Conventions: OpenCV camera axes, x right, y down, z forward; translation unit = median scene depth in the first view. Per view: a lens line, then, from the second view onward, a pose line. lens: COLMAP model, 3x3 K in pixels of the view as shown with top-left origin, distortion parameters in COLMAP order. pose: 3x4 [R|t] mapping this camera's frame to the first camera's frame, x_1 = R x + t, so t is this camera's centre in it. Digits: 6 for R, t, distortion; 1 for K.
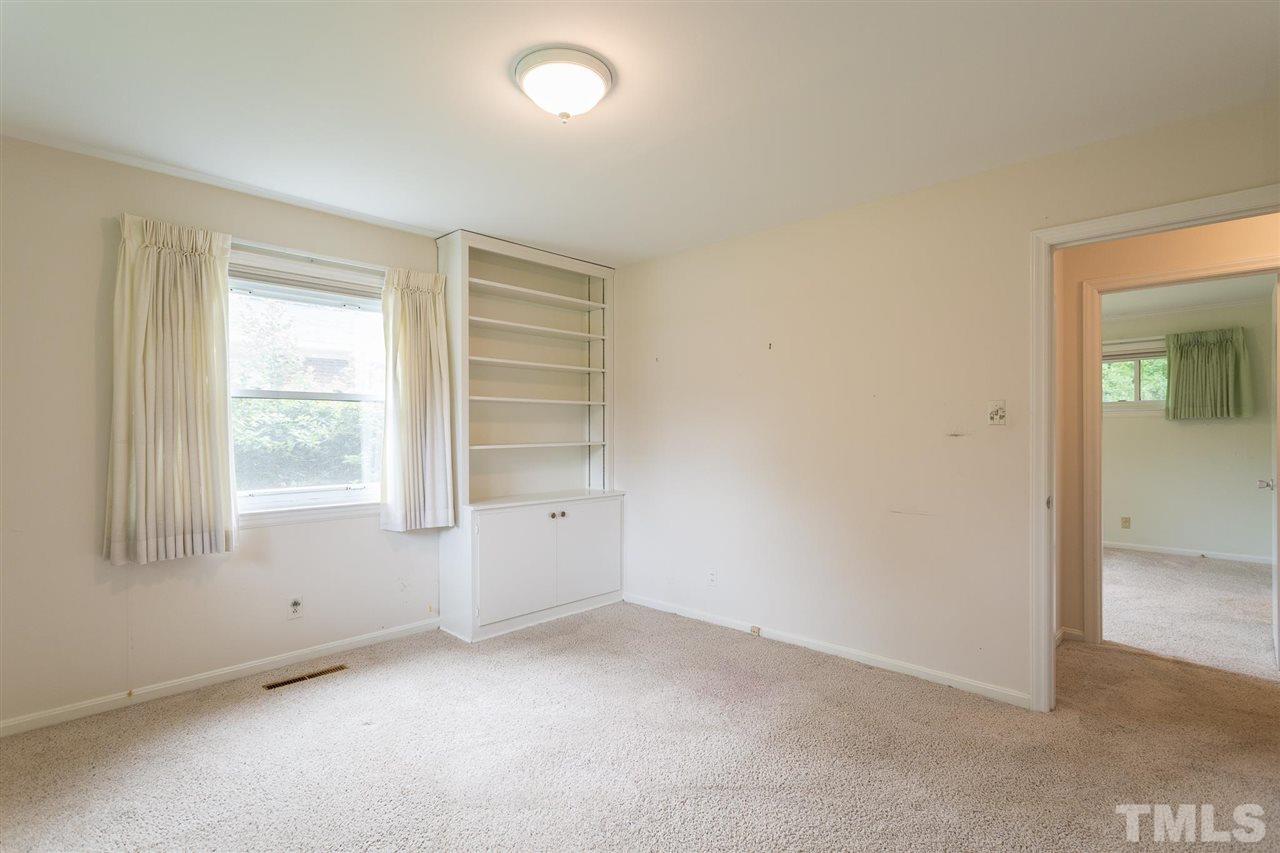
lens RADIAL K [[612.6, 0, 613.7], [0, 612.6, 429.3], [0, 0, 1]] dist [-0.000503, -0.009964]
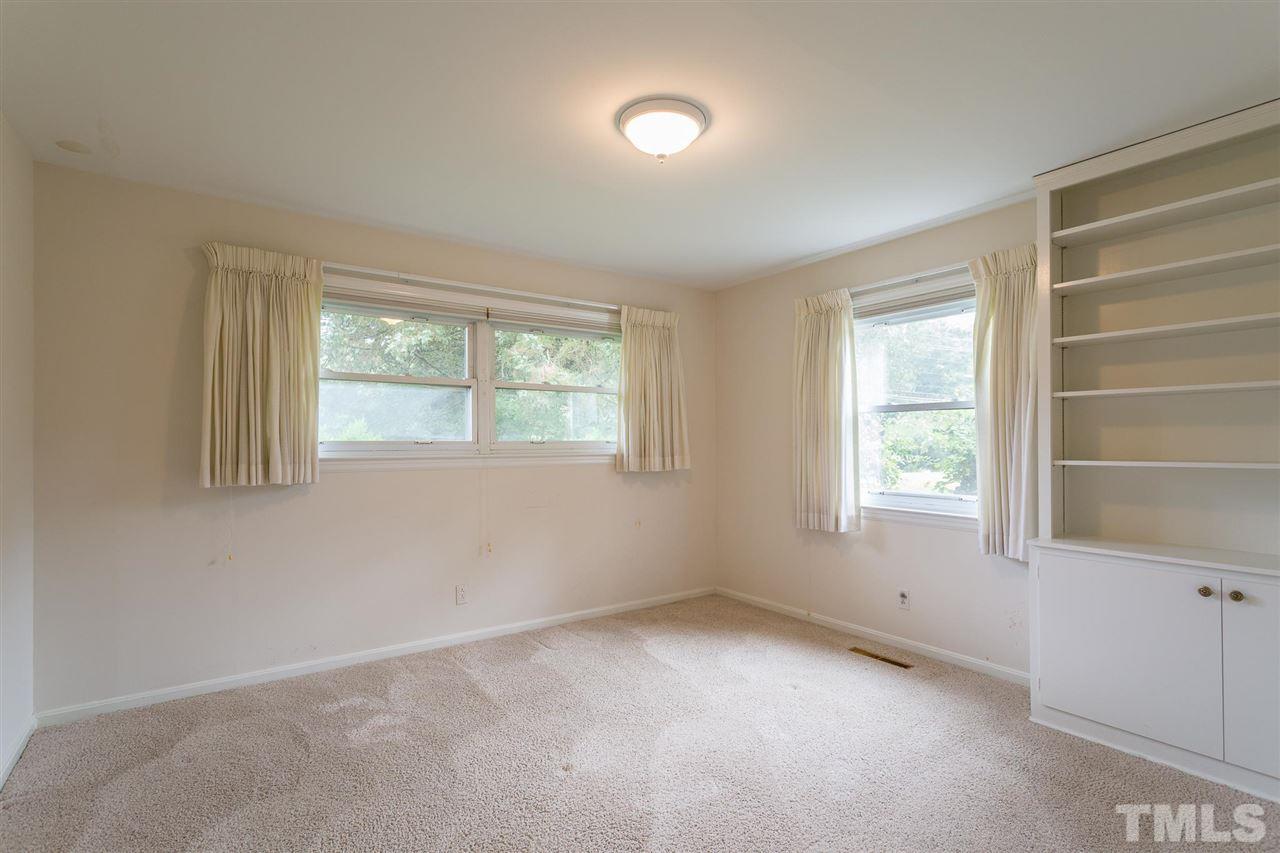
lens RADIAL K [[602.8, 0, 641.7], [0, 602.8, 433.4], [0, 0, 1]] dist [-0.000786, -0.000159]
pose [[-0.163718, -0.014579, -0.986399, 1.304098], [-0.002912, 0.999894, -0.014296, 0.017278], [0.986503, 0.000532, -0.163743, 1.452476]]
